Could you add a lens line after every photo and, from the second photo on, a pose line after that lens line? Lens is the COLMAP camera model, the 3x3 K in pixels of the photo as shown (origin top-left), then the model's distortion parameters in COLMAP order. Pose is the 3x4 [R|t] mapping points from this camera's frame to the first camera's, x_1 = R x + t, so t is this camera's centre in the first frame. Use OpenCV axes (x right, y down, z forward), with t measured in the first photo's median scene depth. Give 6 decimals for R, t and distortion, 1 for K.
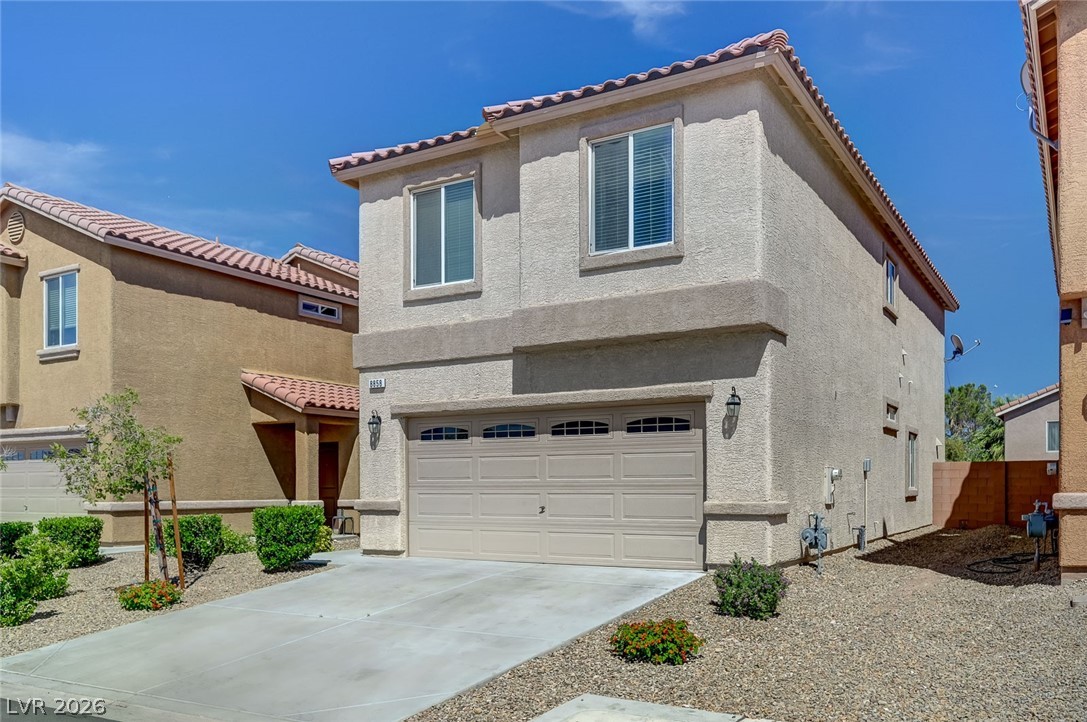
lens RADIAL K [[819.0, 0, 538.9], [0, 819.0, 393.8], [0, 0, 1]] dist [-0.010309, -0.008386]
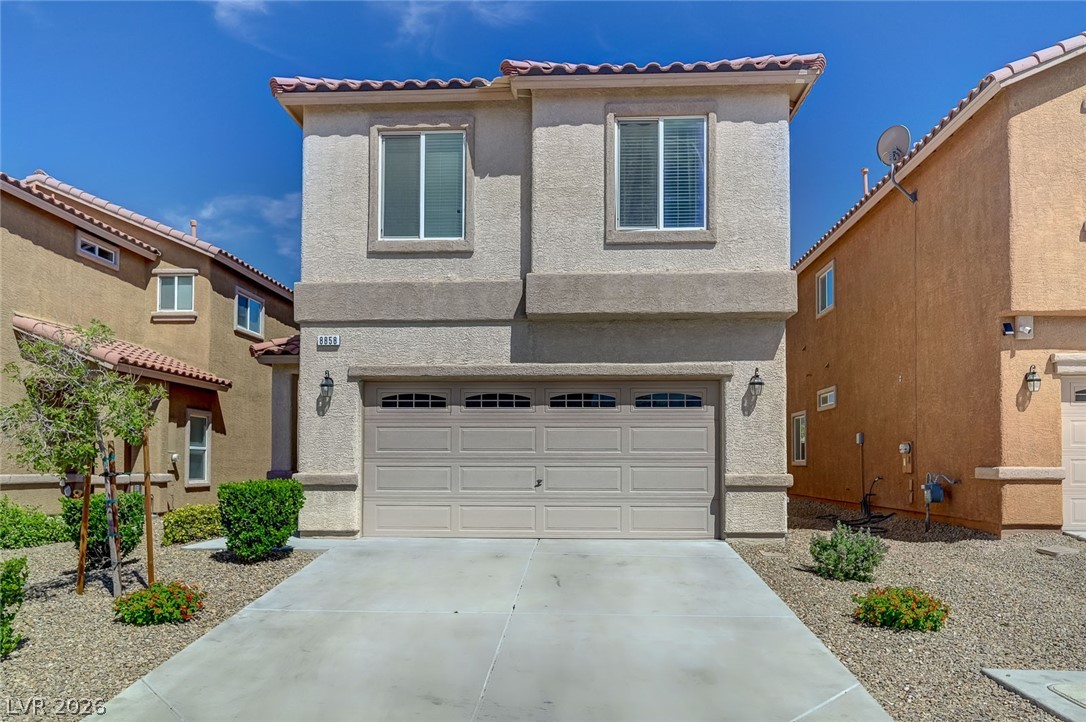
lens RADIAL K [[750.1, 0, 543.3], [0, 750.1, 364.1], [0, 0, 1]] dist [-0.014433, -0.002230]
pose [[0.897117, 0.062809, 0.437306, -0.400453], [-0.055590, 0.998024, -0.029303, 0.027500], [-0.438283, 0.001978, 0.898835, 0.204874]]
